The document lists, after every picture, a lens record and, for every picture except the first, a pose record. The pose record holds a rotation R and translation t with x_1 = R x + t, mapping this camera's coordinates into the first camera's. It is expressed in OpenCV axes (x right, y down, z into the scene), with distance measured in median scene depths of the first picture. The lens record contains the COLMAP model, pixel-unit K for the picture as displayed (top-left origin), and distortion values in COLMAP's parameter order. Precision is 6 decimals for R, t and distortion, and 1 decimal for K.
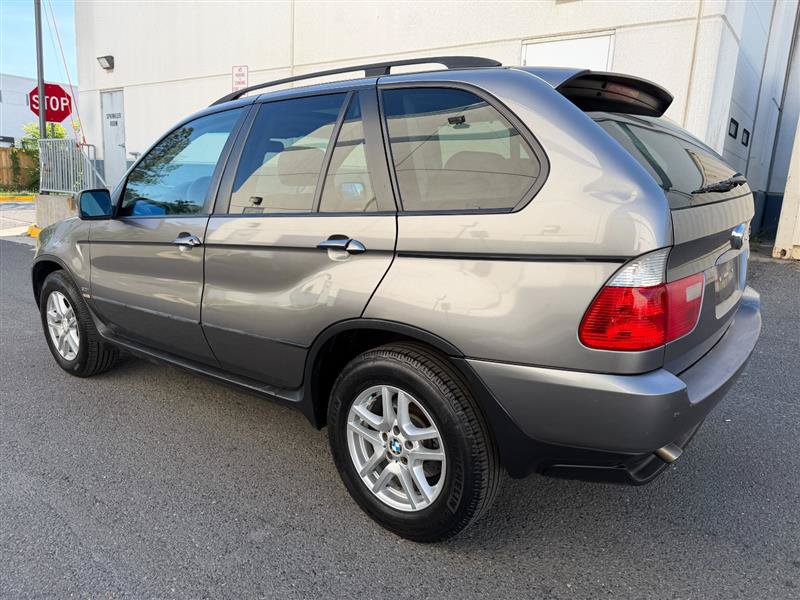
lens RADIAL K [[566.4, 0, 400.0], [0, 566.4, 300.0], [0, 0, 1]] dist [0.038742, -0.041627]
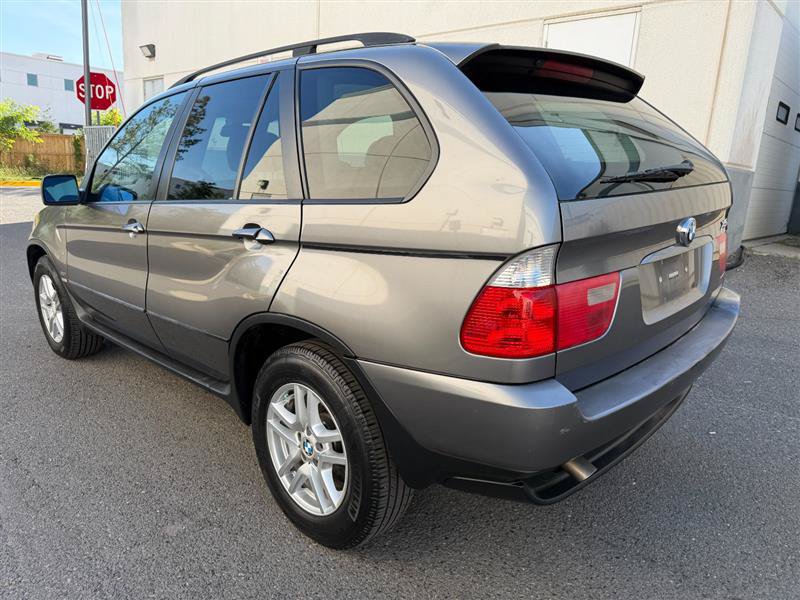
lens RADIAL K [[570.0, 0, 400.7], [0, 570.0, 300.7], [0, 0, 1]] dist [0.018461, -0.021781]
pose [[0.995349, 0.026705, -0.092560, 0.225654], [-0.024727, 0.999442, 0.022449, -0.012818], [0.093107, -0.020056, 0.995454, 0.065289]]
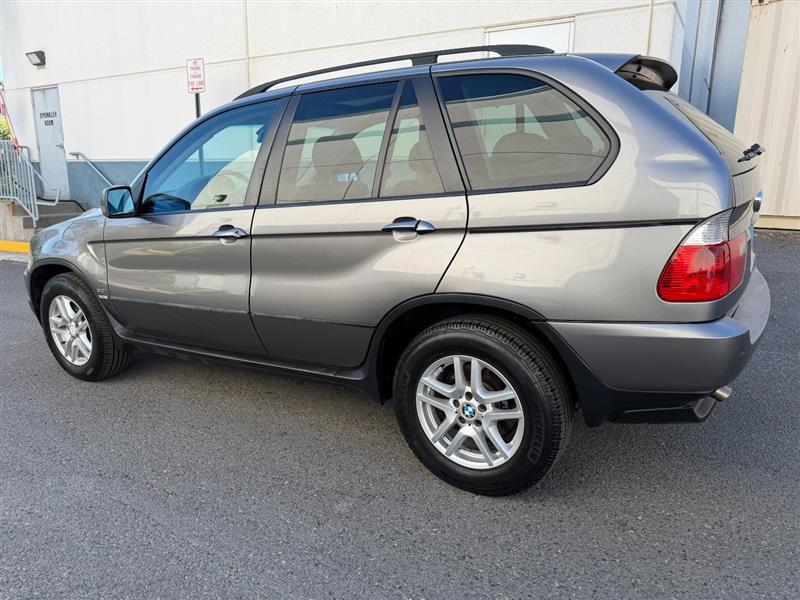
lens RADIAL K [[566.4, 0, 400.0], [0, 566.4, 300.0], [0, 0, 1]] dist [0.038742, -0.041627]
pose [[0.992113, -0.065933, 0.106601, -0.233974], [0.064212, 0.997746, 0.019493, 0.018385], [-0.107646, -0.012494, 0.994111, -0.051993]]
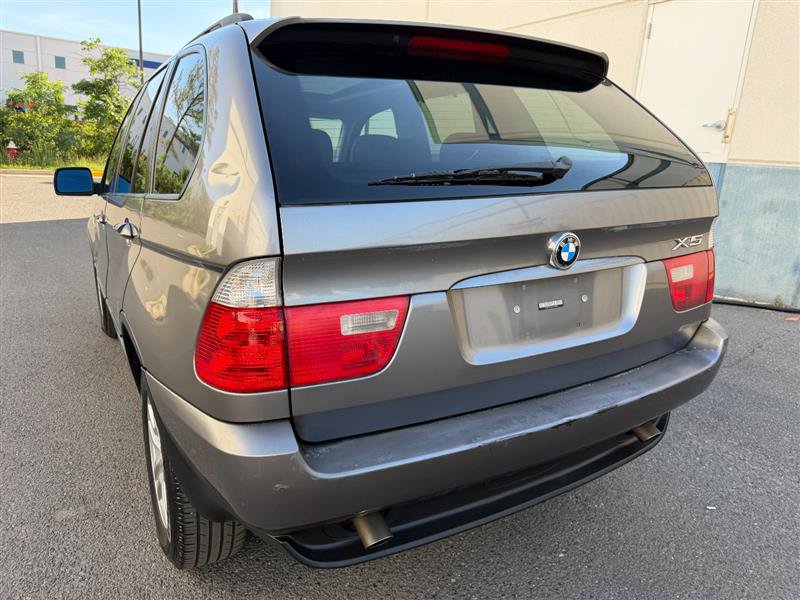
lens RADIAL K [[570.0, 0, 400.7], [0, 570.0, 300.7], [0, 0, 1]] dist [0.018461, -0.021781]
pose [[0.931187, 0.101151, -0.350229, 0.630311], [-0.093472, 0.994865, 0.038807, -0.057450], [0.352356, -0.003400, 0.935860, 0.273795]]
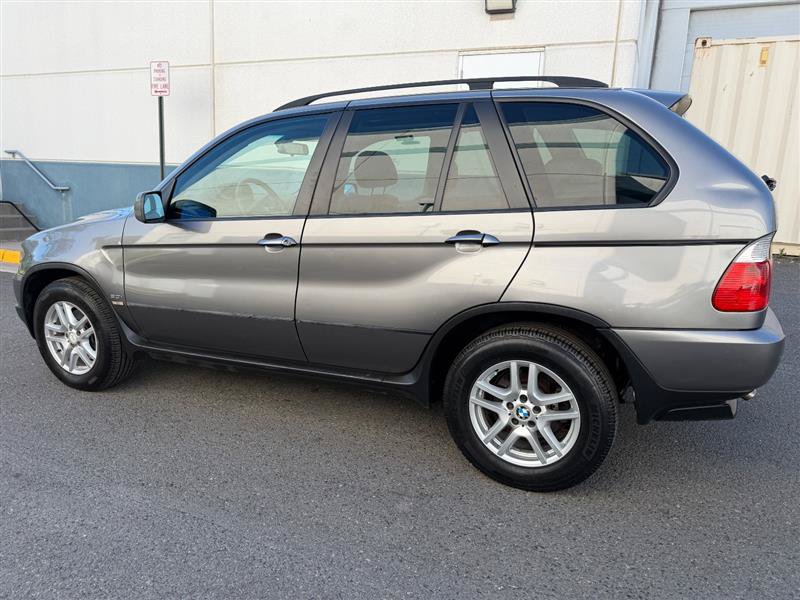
lens RADIAL K [[566.4, 0, 400.0], [0, 566.4, 300.0], [0, 0, 1]] dist [0.038742, -0.041627]
pose [[0.970654, -0.051791, 0.234837, -0.500879], [0.051956, 0.998634, 0.005490, 0.010301], [-0.234801, 0.006872, 0.972019, -0.062672]]
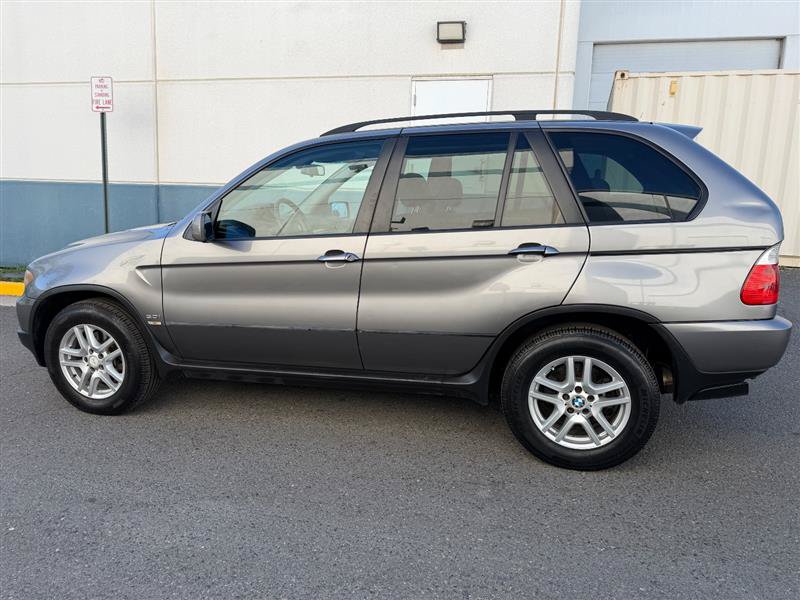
lens RADIAL K [[570.8, 0, 392.9], [0, 570.8, 296.5], [0, 0, 1]] dist [0.014508, -0.004655]
pose [[0.916830, -0.075975, 0.391983, -0.884827], [0.089380, 0.995869, -0.016034, -0.001615], [-0.389145, 0.049736, 0.919833, -0.058890]]
